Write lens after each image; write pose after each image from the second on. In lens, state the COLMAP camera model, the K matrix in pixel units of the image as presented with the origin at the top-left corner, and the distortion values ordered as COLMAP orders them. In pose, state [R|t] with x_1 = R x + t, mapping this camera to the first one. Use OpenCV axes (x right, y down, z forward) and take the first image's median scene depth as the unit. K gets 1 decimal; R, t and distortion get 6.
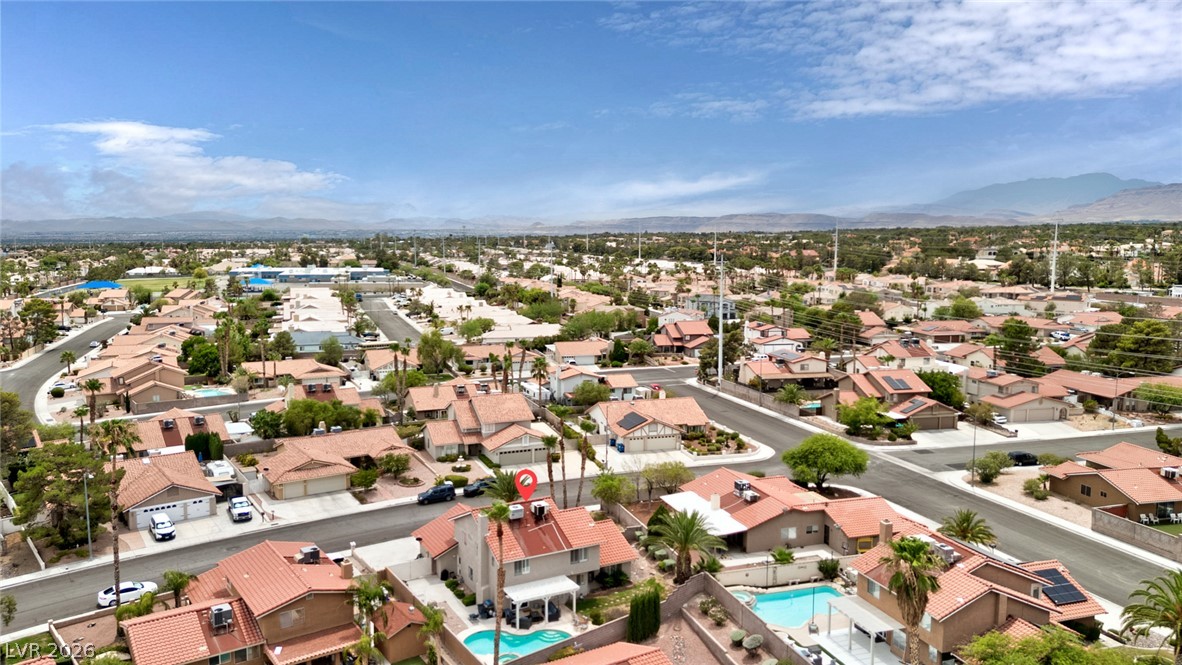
lens RADIAL K [[881.2, 0, 591.0], [0, 881.2, 332.5], [0, 0, 1]] dist [0.150108, -0.237982]
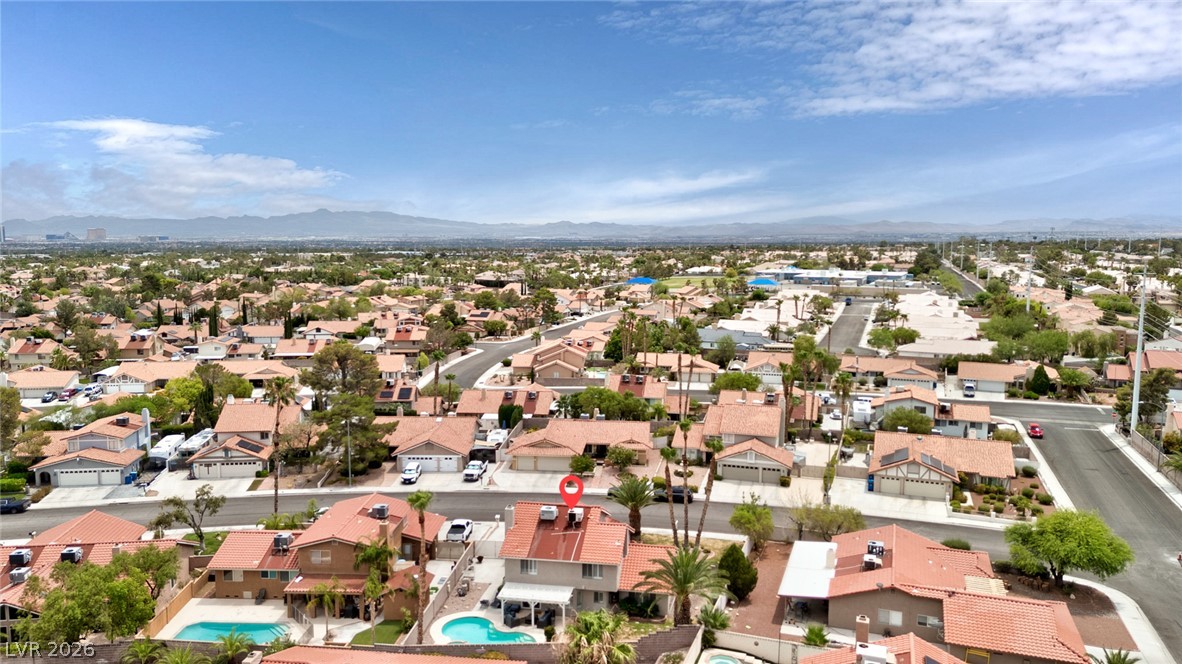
lens RADIAL K [[865.0, 0, 594.8], [0, 865.0, 331.4], [0, 0, 1]] dist [0.104790, -0.107137]
pose [[0.785236, 0.073190, -0.614856, 0.398970], [-0.074343, 0.996950, 0.023728, -0.024788], [0.614717, 0.027078, 0.788283, 0.172279]]
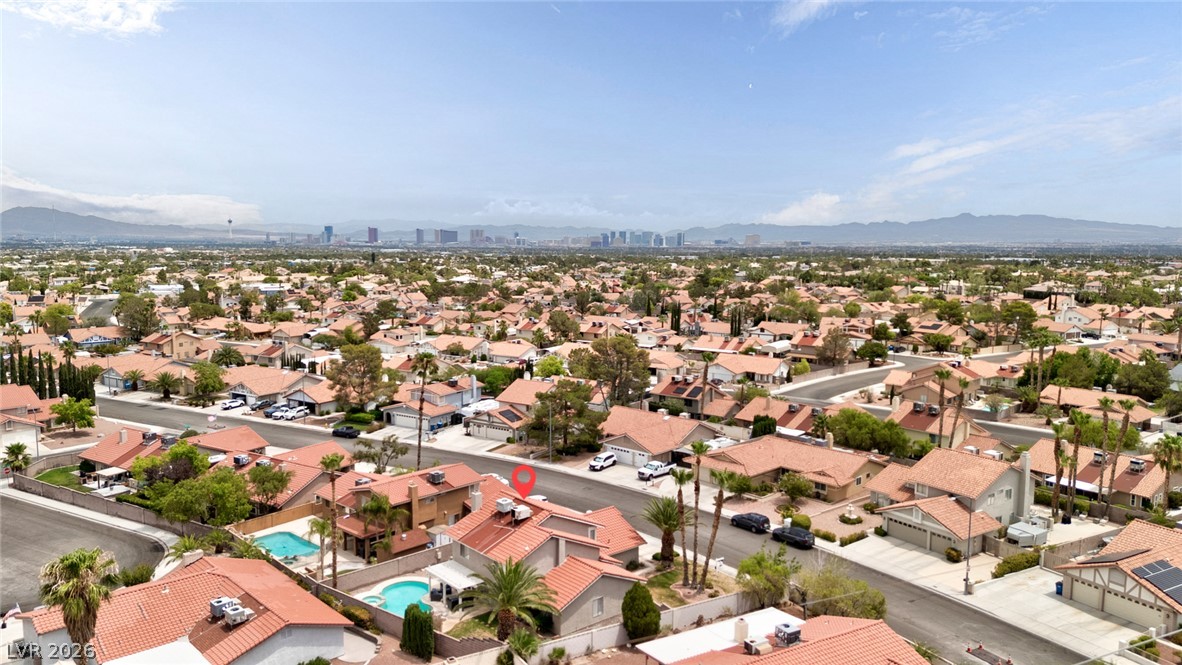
lens RADIAL K [[865.0, 0, 594.8], [0, 865.0, 331.9], [0, 0, 1]] dist [0.104790, -0.107137]
pose [[0.204780, 0.112685, -0.972300, 0.651076], [-0.121769, 0.988567, 0.088924, -0.074406], [0.971204, 0.100186, 0.216161, 0.616228]]
